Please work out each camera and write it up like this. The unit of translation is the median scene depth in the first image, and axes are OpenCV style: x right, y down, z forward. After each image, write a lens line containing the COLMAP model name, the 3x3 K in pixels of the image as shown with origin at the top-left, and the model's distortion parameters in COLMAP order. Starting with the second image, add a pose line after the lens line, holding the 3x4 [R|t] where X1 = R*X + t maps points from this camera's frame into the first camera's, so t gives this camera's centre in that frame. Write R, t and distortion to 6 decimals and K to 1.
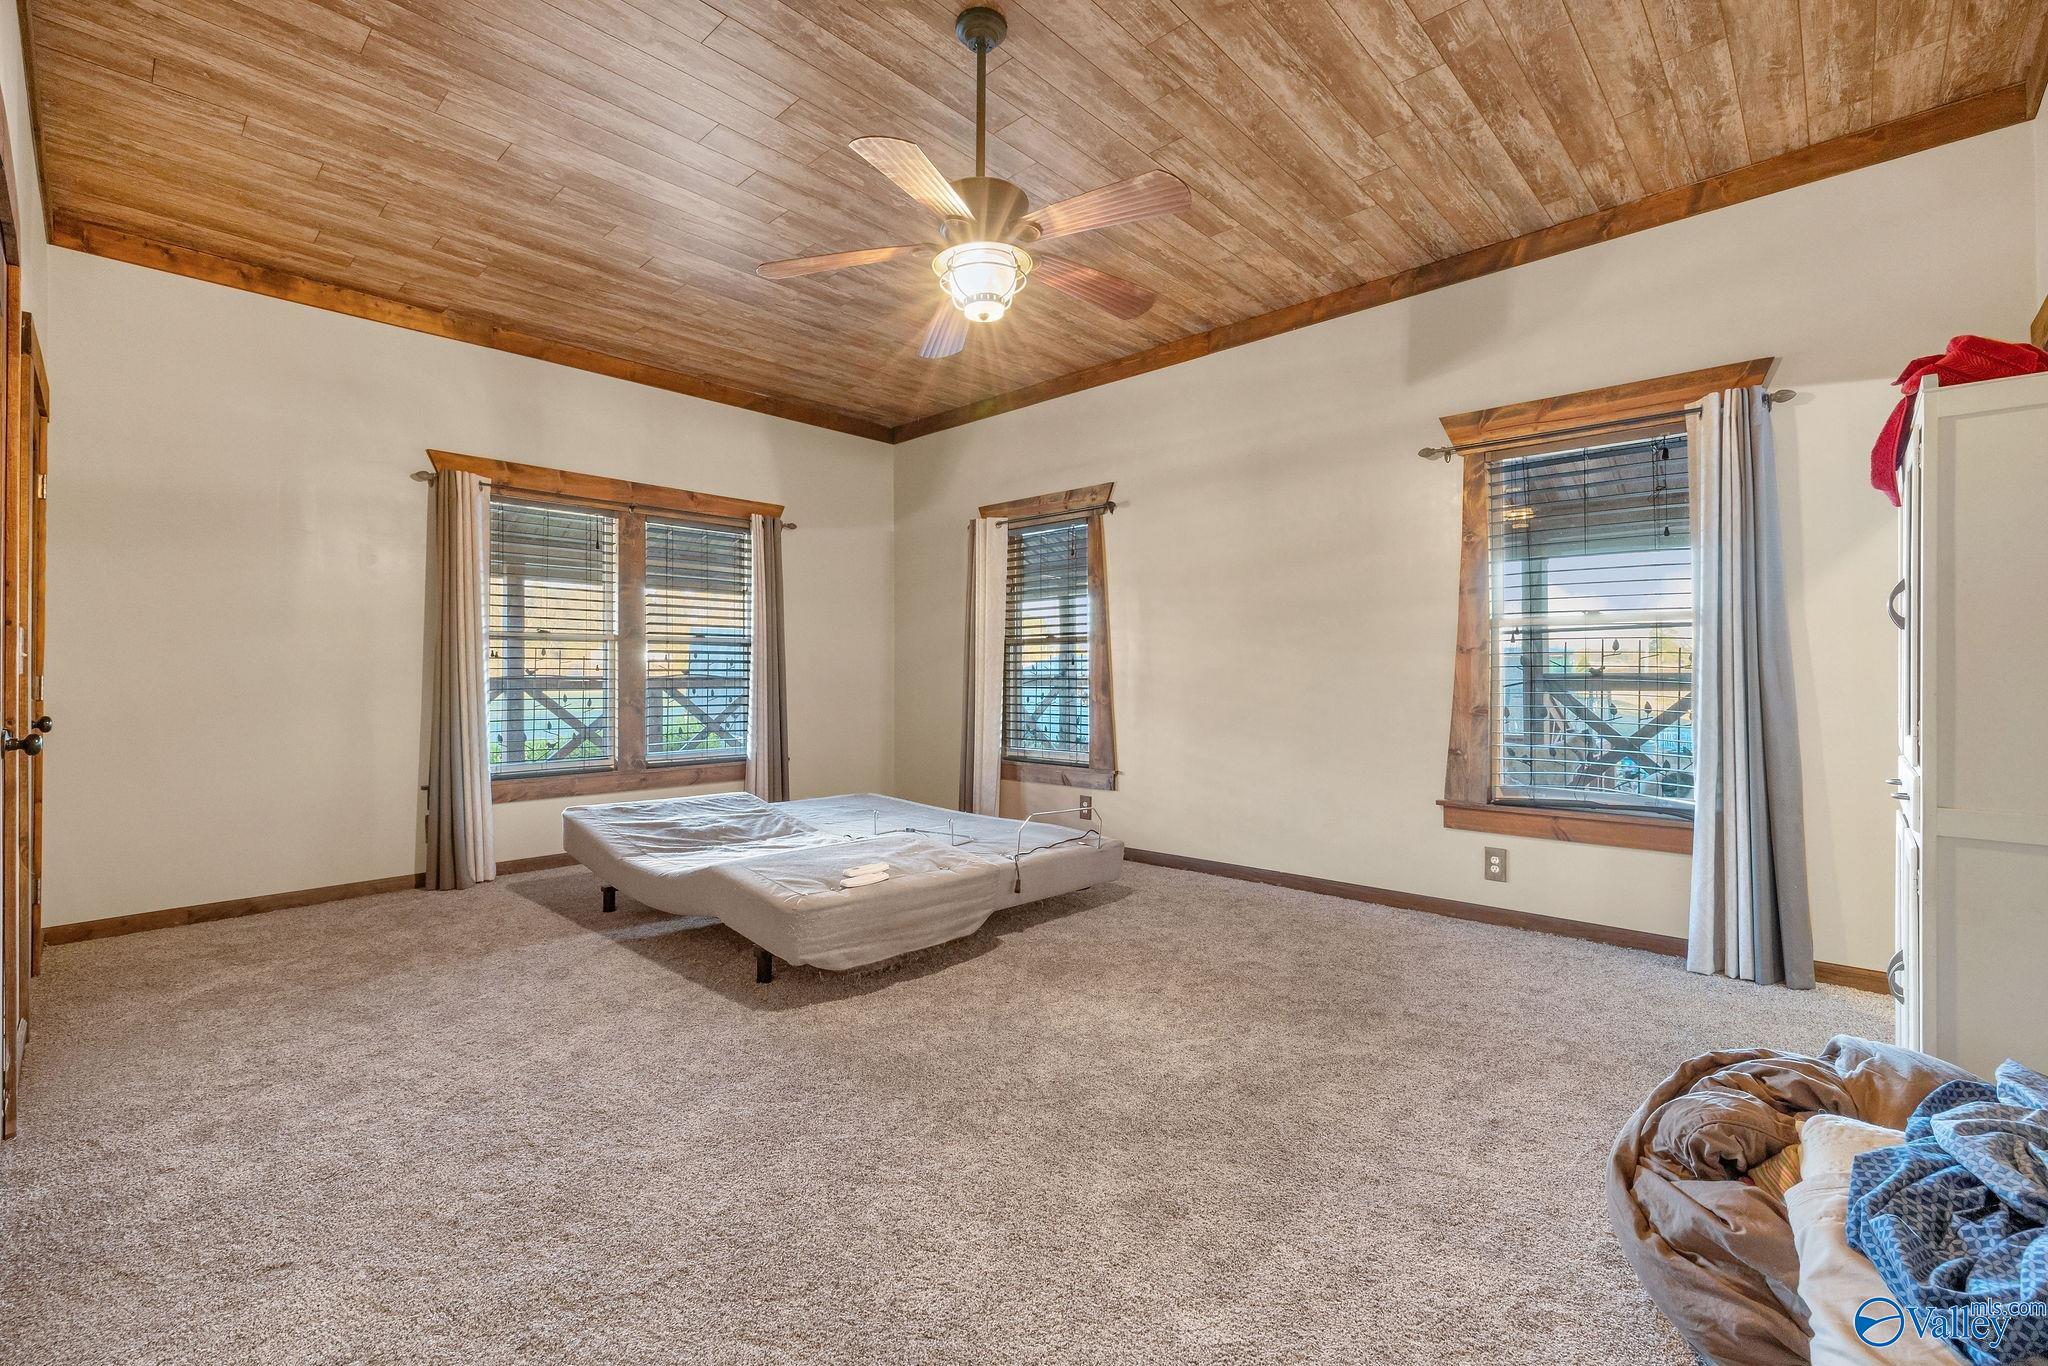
lens RADIAL K [[870.4, 0, 1028.7], [0, 870.4, 680.3], [0, 0, 1]] dist [0.000959, 0.001329]
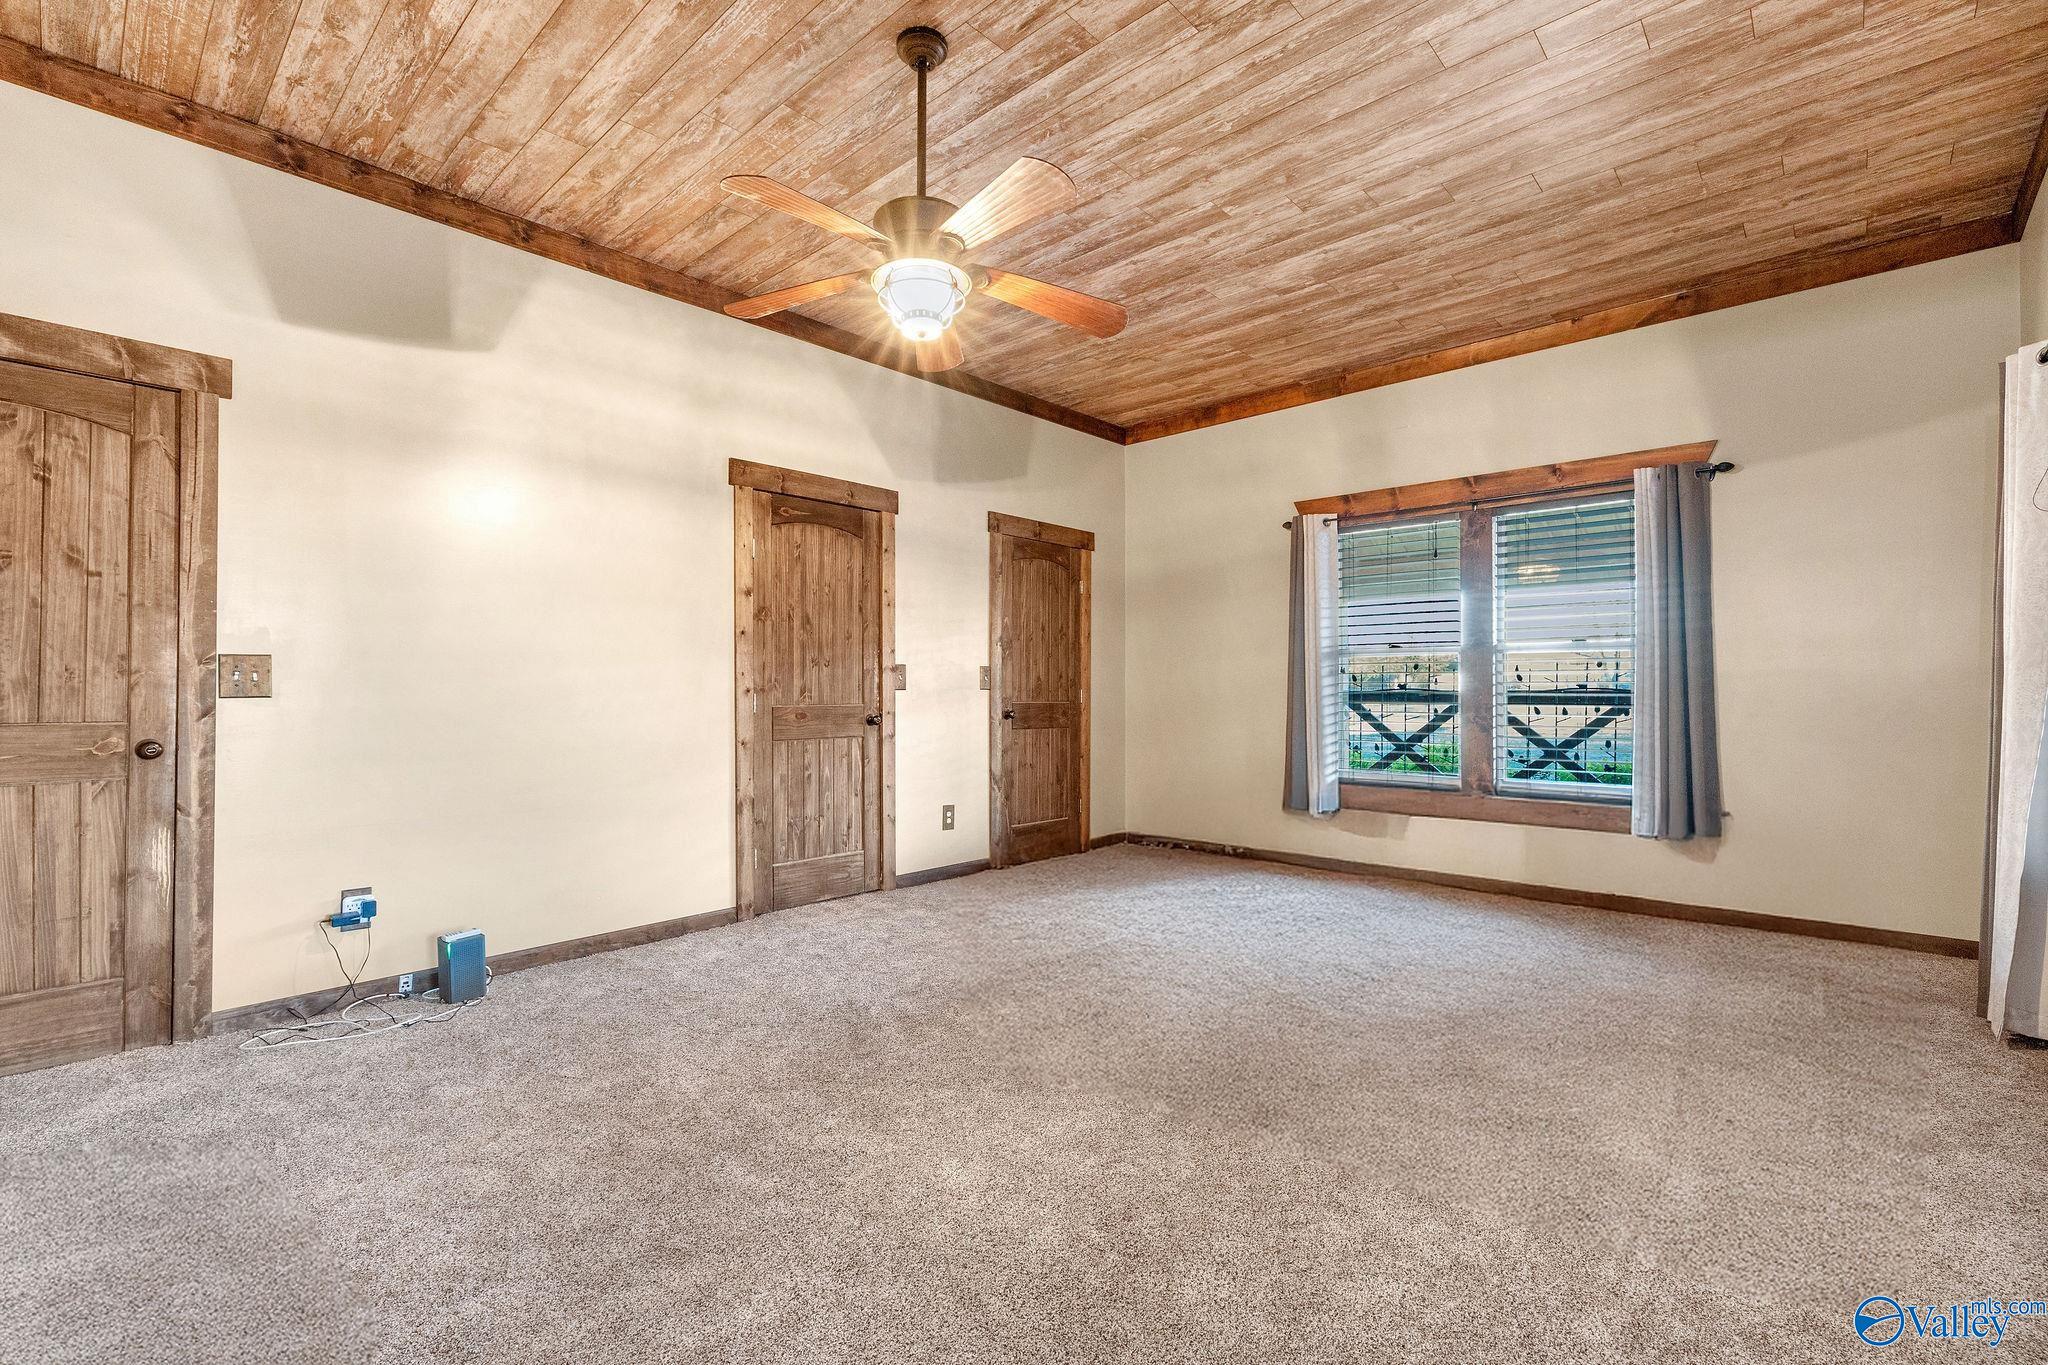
lens RADIAL K [[870.4, 0, 1033.1], [0, 870.4, 672.8], [0, 0, 1]] dist [0.000959, 0.001329]
pose [[0.033906, -0.009694, -0.999378, 0.464301], [0.000716, 0.999953, -0.009675, -0.017703], [0.999425, -0.000387, 0.033911, 0.560387]]
